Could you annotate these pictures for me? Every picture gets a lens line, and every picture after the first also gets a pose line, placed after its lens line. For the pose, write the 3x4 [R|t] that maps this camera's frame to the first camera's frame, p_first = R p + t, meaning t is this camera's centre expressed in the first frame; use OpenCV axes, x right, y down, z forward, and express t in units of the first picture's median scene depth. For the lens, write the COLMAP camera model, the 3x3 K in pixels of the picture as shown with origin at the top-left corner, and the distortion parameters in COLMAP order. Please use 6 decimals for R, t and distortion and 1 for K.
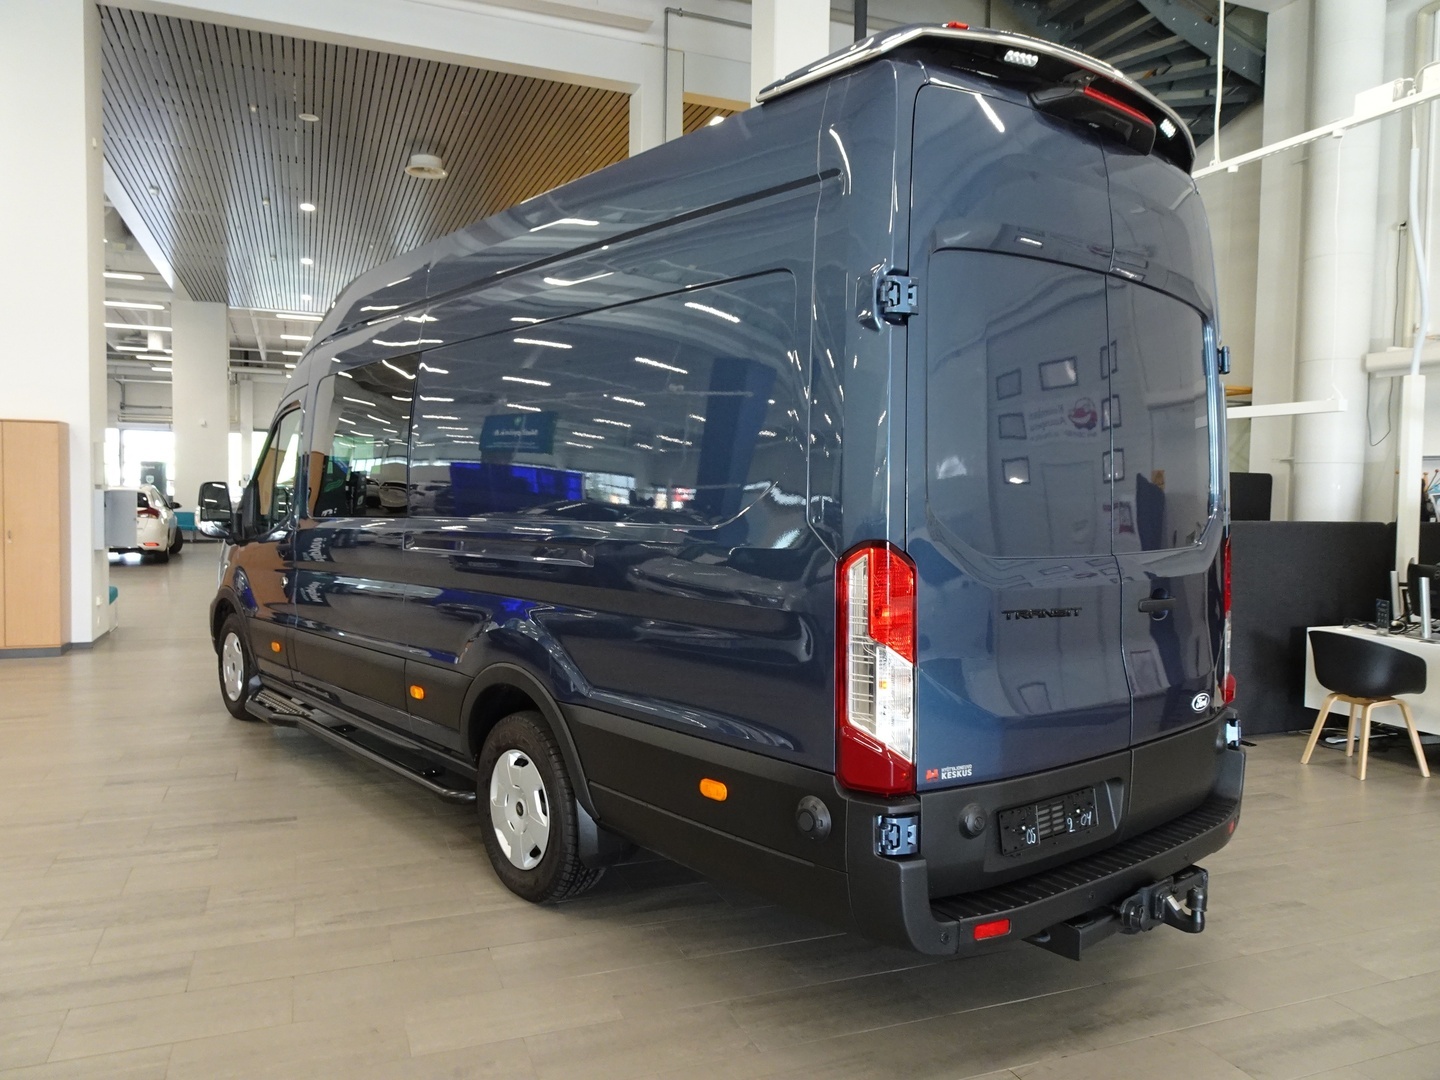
lens RADIAL K [[1036.0, 0, 725.9], [0, 1036.0, 535.6], [0, 0, 1]] dist [0.006168, 0.003641]
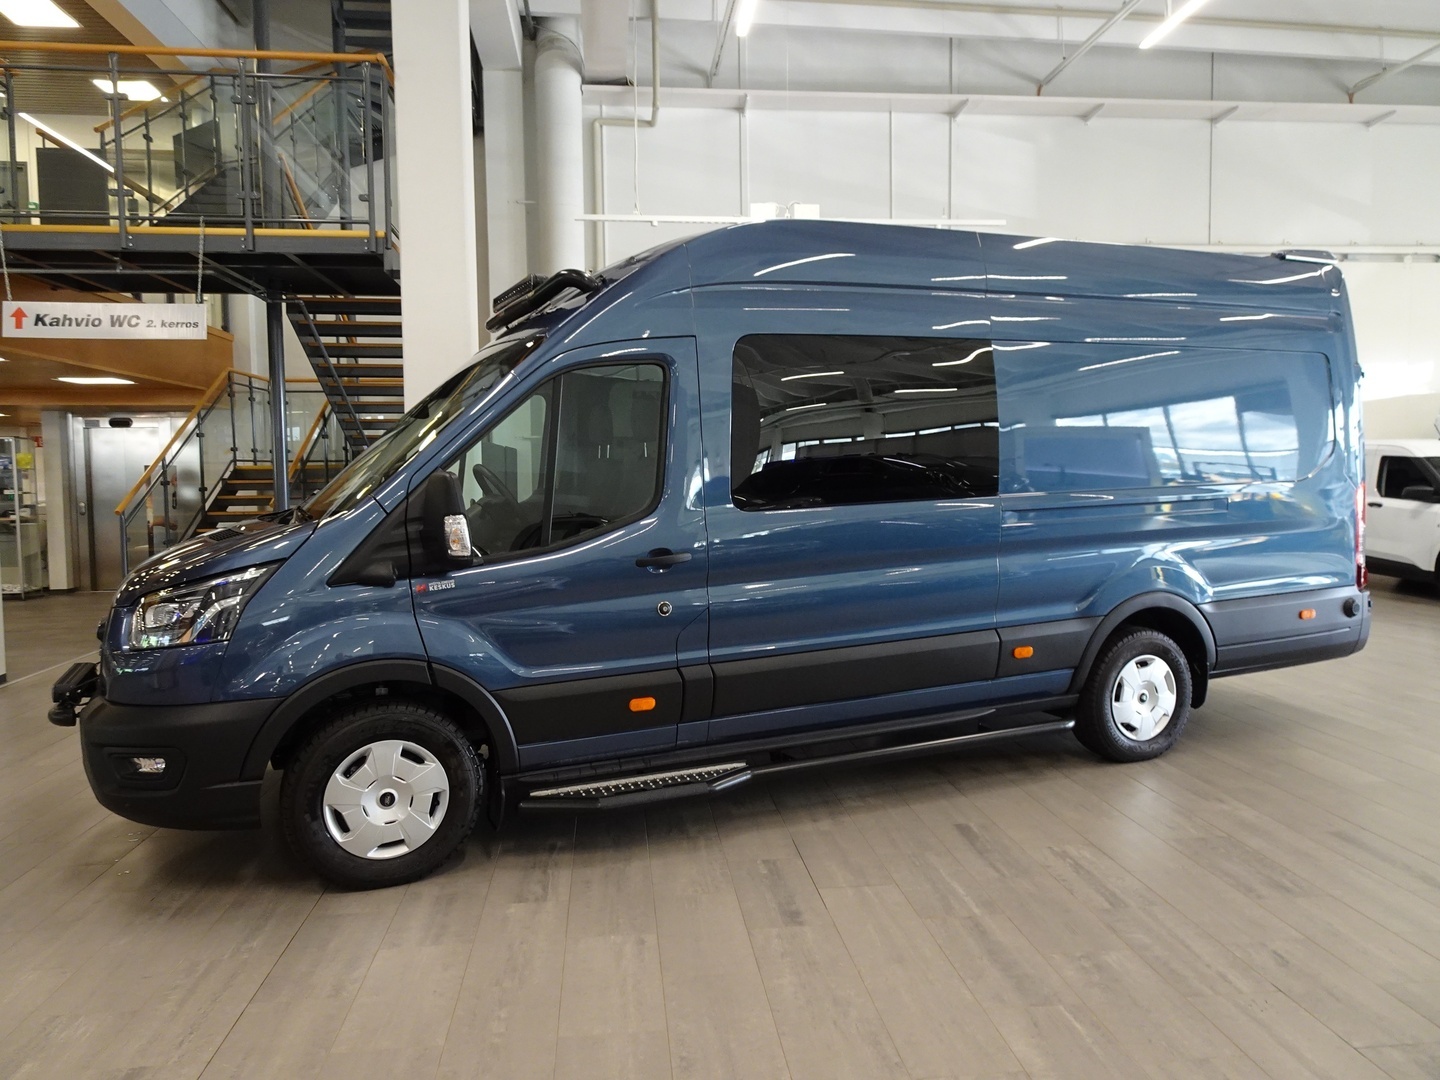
lens RADIAL K [[1030.4, 0, 720.0], [0, 1030.4, 540.0], [0, 0, 1]] dist [0.011997, 0.006848]
pose [[0.270342, -0.087315, 0.958797, -1.490970], [0.057763, 0.995556, 0.074375, -0.073272], [-0.961030, 0.035276, 0.274184, 1.043108]]
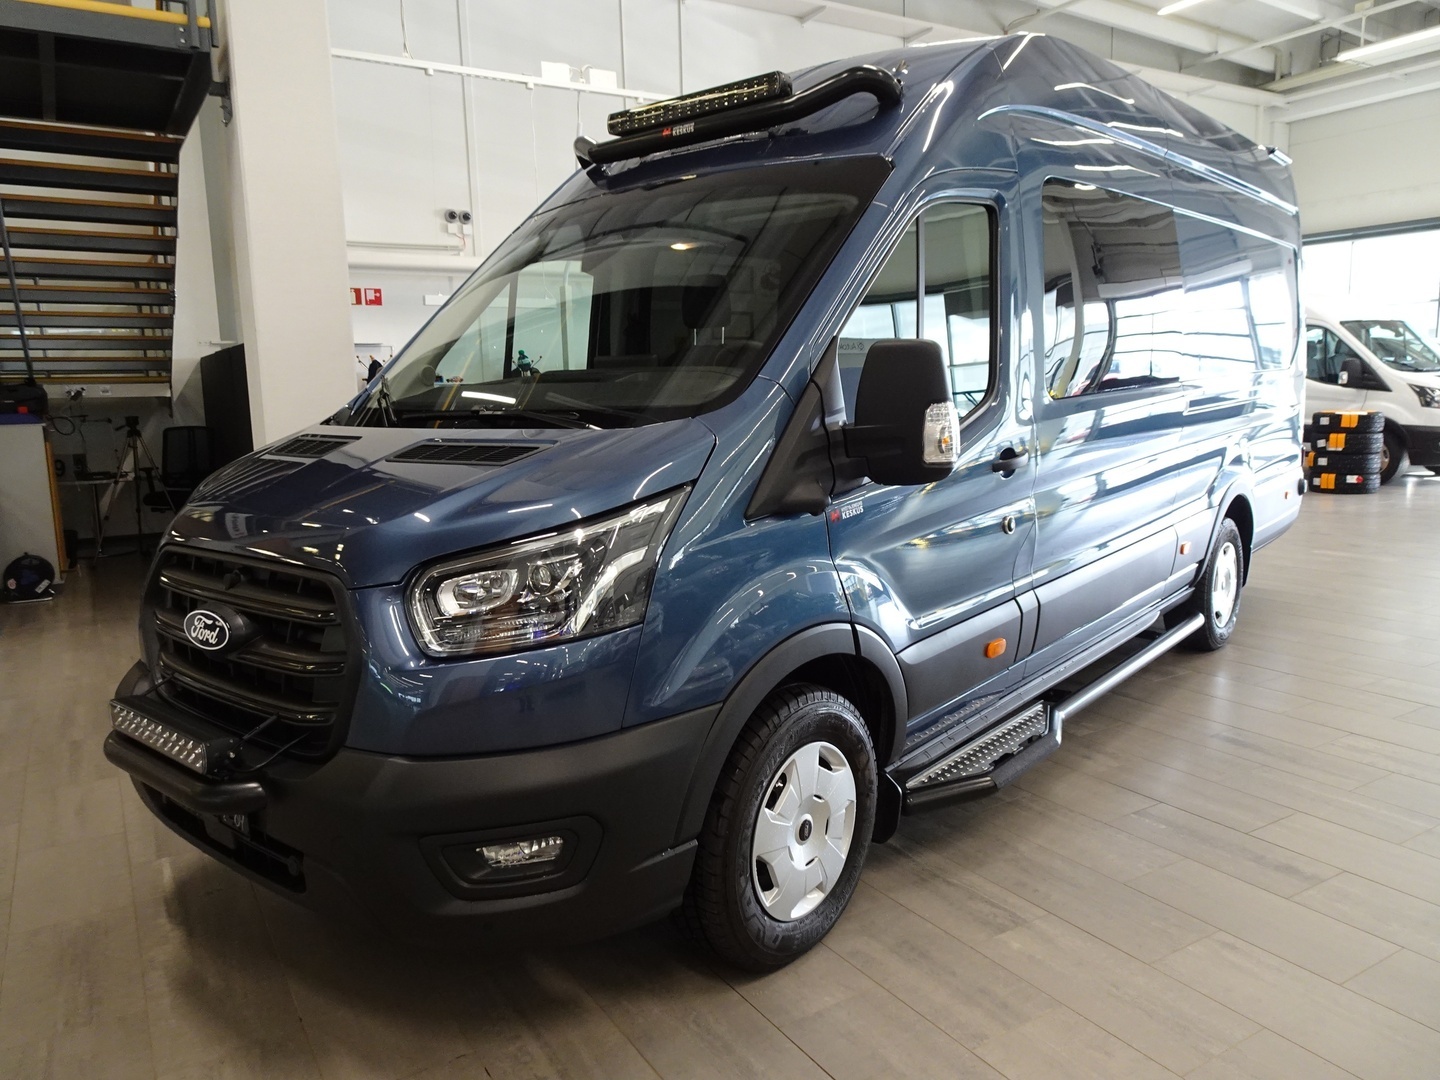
lens RADIAL K [[1036.0, 0, 725.9], [0, 1036.0, 535.6], [0, 0, 1]] dist [0.006168, 0.003641]
pose [[-0.171806, -0.157126, 0.972519, -1.289457], [0.066234, 0.983122, 0.170540, -0.075924], [-0.982902, 0.093714, -0.158499, 1.690021]]
